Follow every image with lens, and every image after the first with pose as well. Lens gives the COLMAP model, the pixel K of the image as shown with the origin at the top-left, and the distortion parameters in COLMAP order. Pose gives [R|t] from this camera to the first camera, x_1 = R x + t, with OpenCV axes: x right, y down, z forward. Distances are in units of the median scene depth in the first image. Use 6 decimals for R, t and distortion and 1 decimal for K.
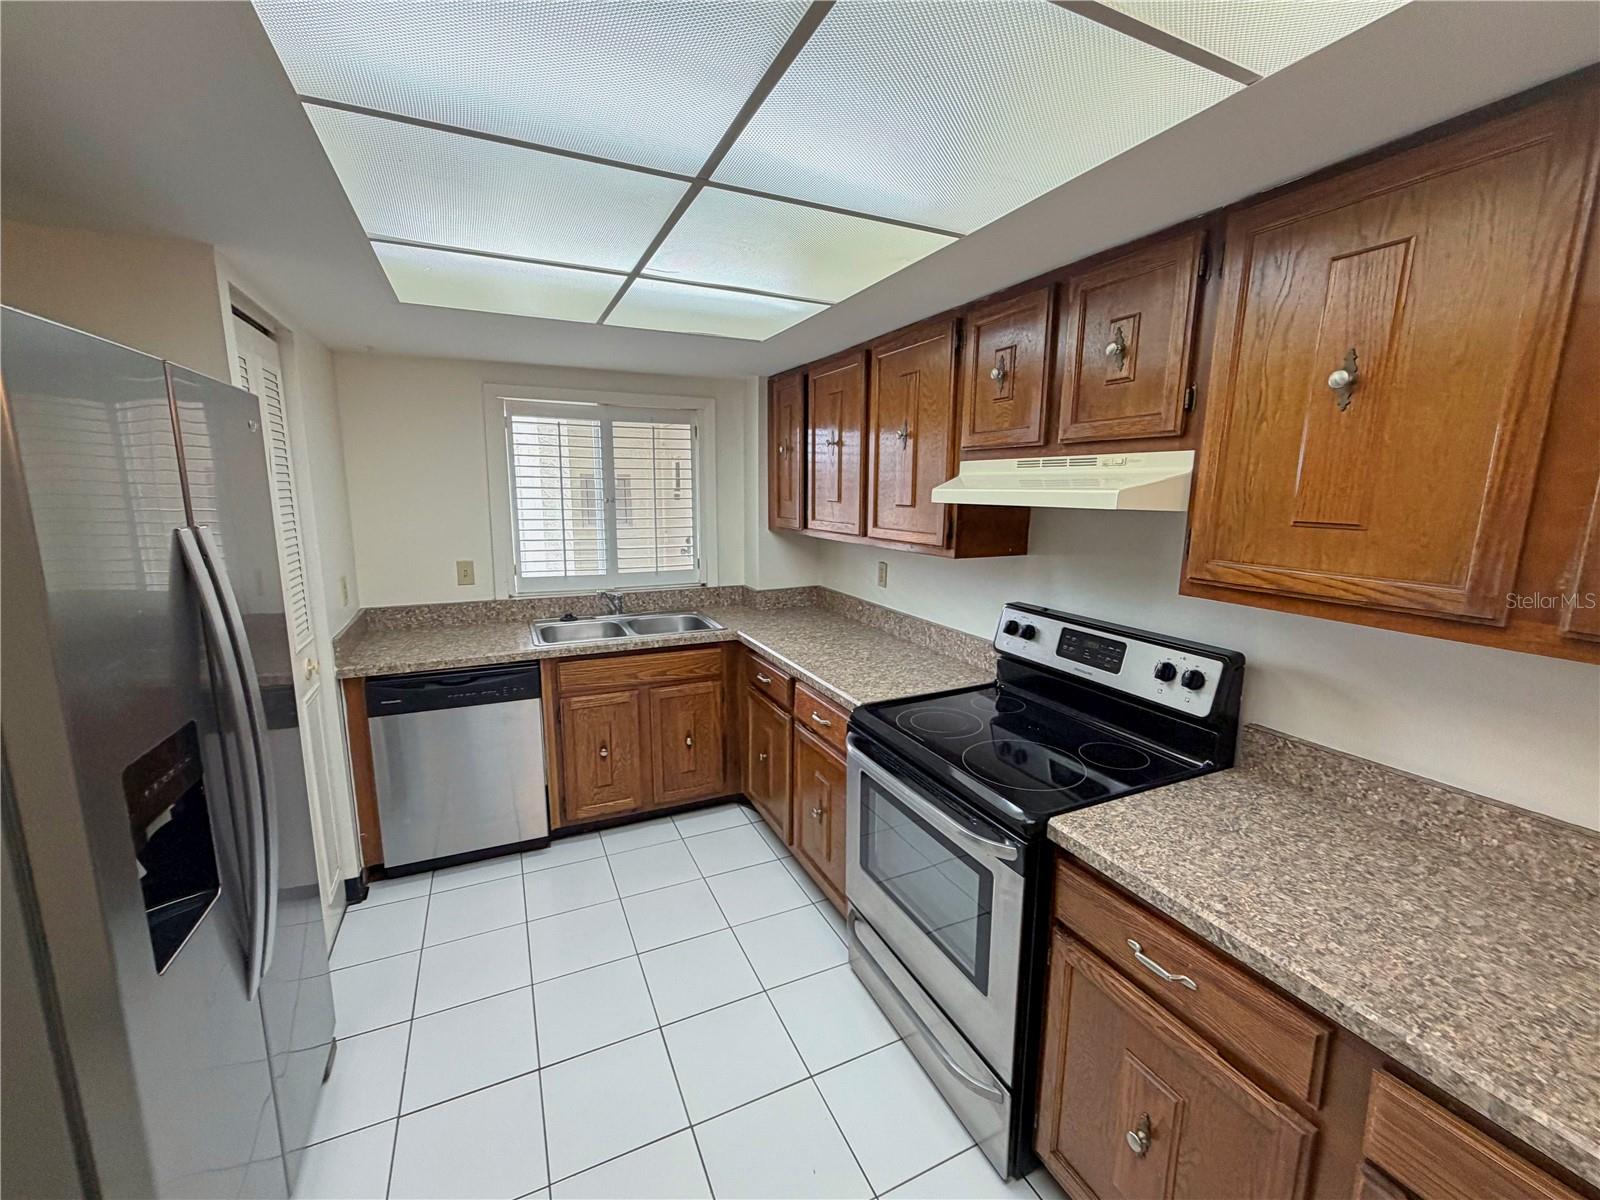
lens RADIAL K [[649.8, 0, 799.8], [0, 649.8, 598.9], [0, 0, 1]] dist [-0.005289, 0.000326]
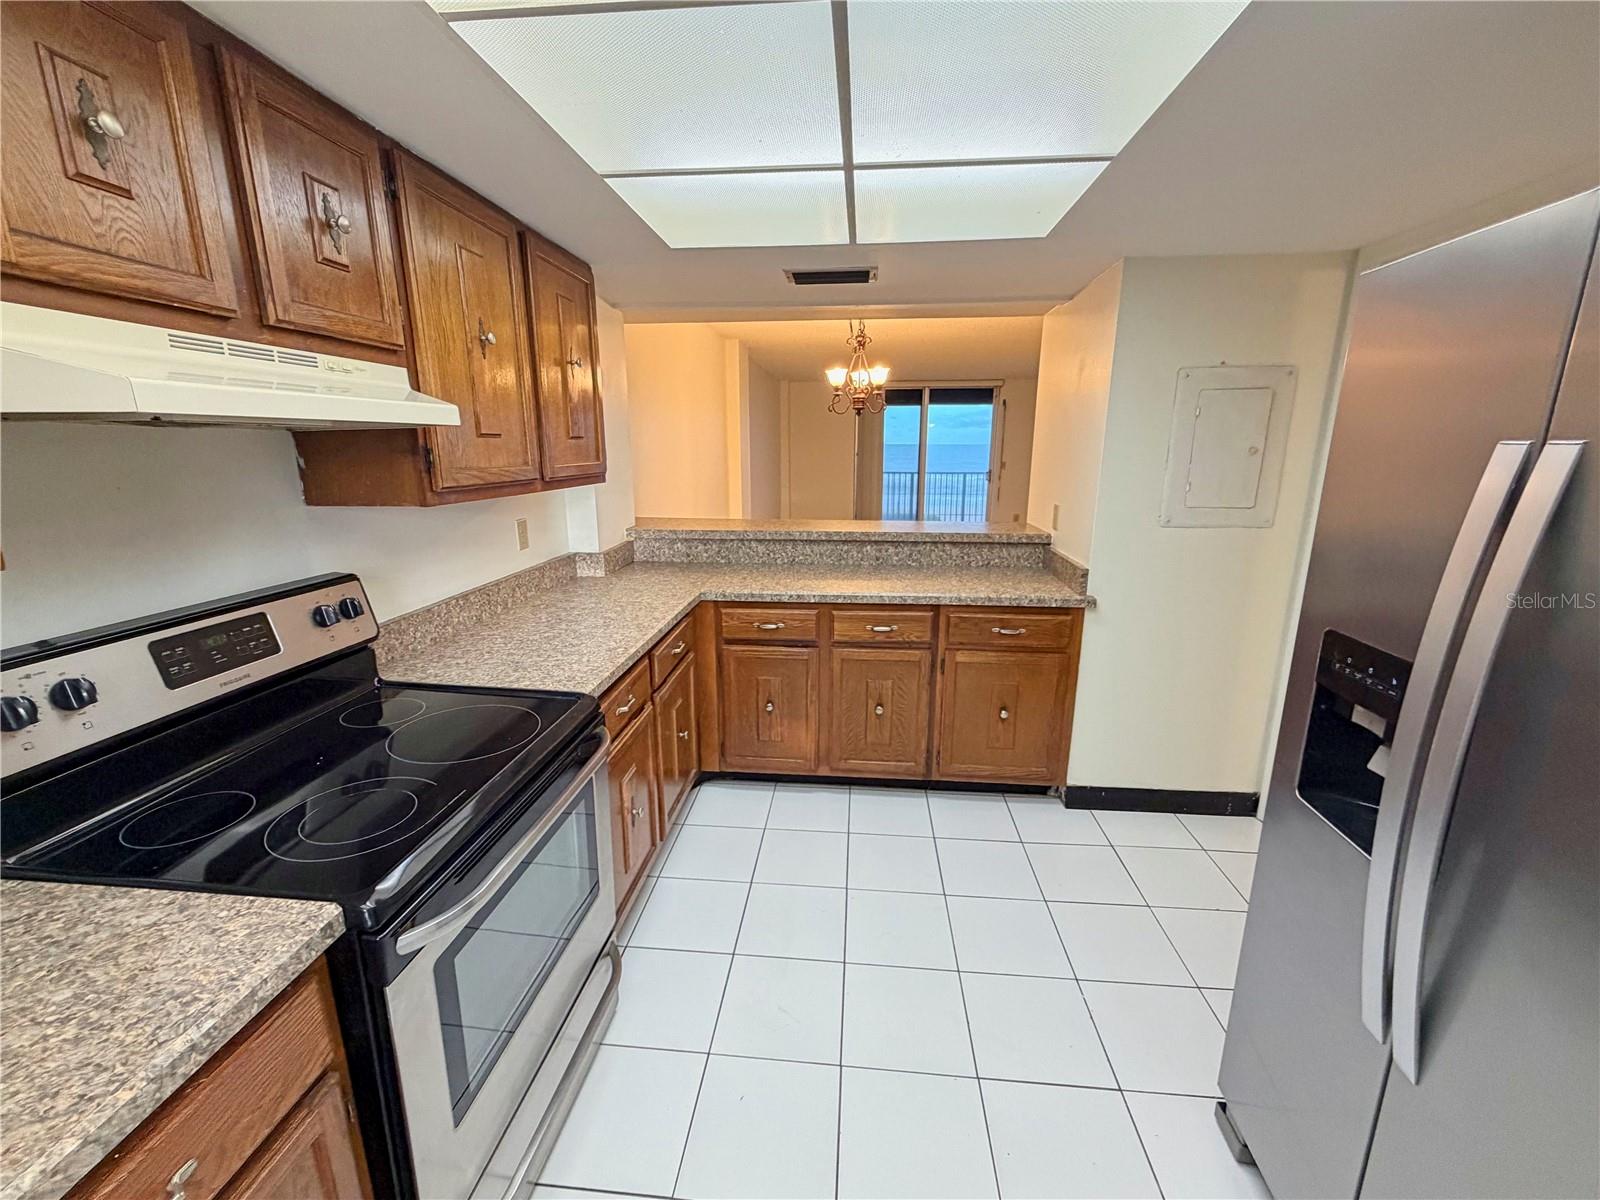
lens RADIAL K [[649.8, 0, 800.0], [0, 649.8, 599.3], [0, 0, 1]] dist [-0.005289, 0.000326]
pose [[-0.860493, -0.126341, 0.493549, -0.420565], [0.079398, 0.923669, 0.374875, -0.186693], [-0.503238, 0.361764, -0.784779, 1.352579]]
